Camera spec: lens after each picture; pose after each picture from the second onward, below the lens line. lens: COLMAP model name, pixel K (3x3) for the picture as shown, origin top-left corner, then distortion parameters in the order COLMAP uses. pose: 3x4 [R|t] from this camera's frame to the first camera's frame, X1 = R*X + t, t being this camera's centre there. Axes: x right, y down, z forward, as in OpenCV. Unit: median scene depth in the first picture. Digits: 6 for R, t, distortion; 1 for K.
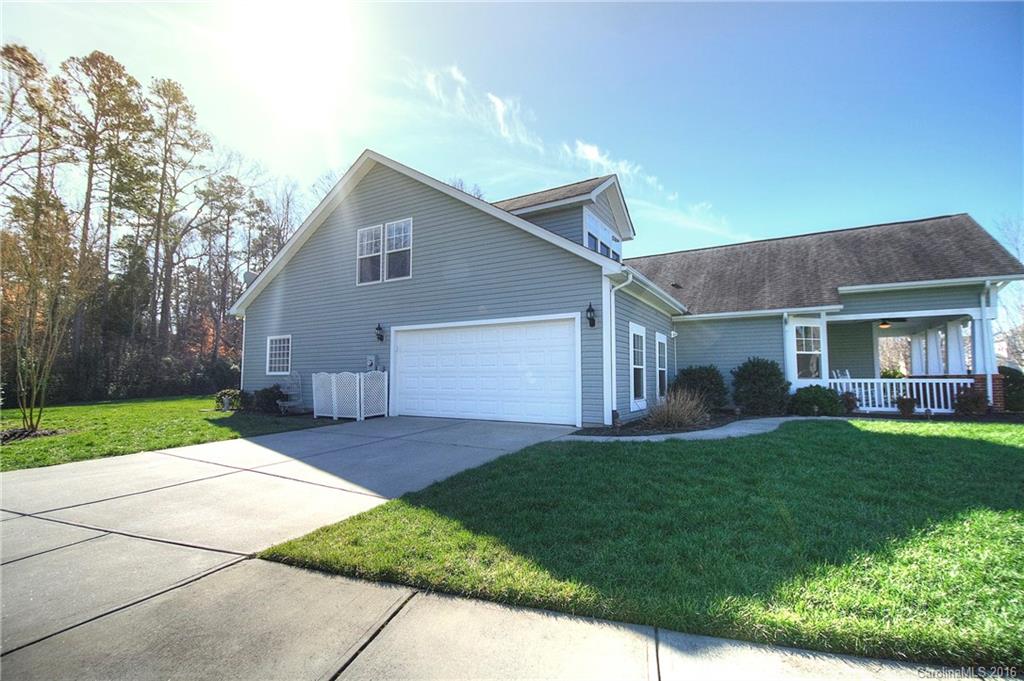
lens RADIAL K [[445.8, 0, 516.6], [0, 445.8, 345.5], [0, 0, 1]] dist [0.003107, -0.015149]
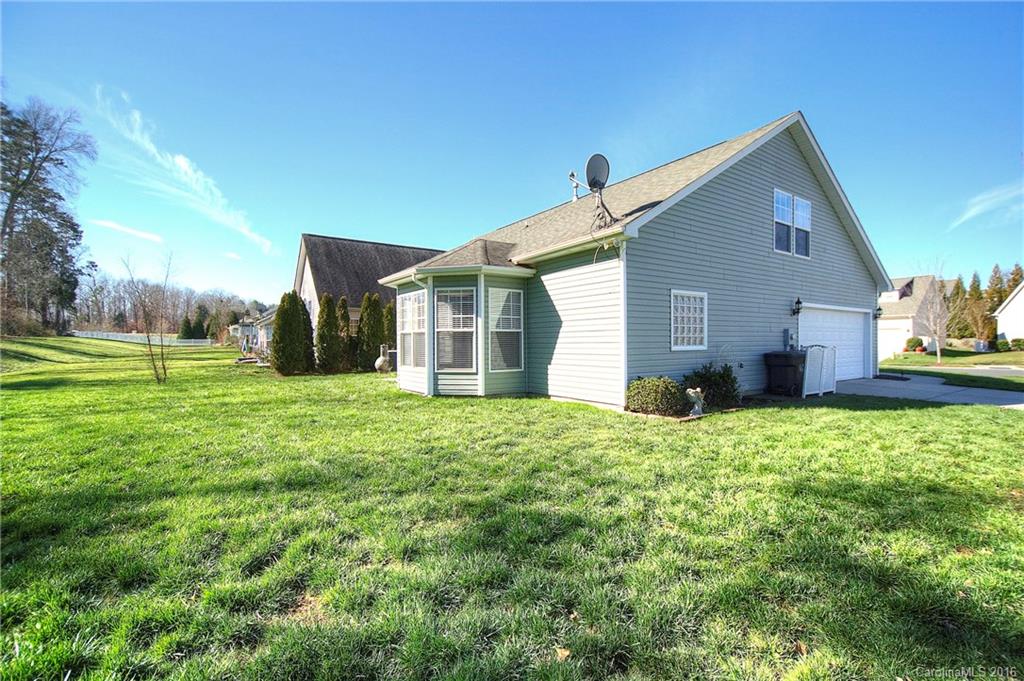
lens RADIAL K [[445.8, 0, 516.6], [0, 445.8, 345.5], [0, 0, 1]] dist [0.003107, -0.015149]
pose [[0.439557, 0.001002, 0.898214, -1.256885], [-0.054841, 0.998164, 0.025724, 0.056863], [-0.896539, -0.060566, 0.438805, 0.950847]]
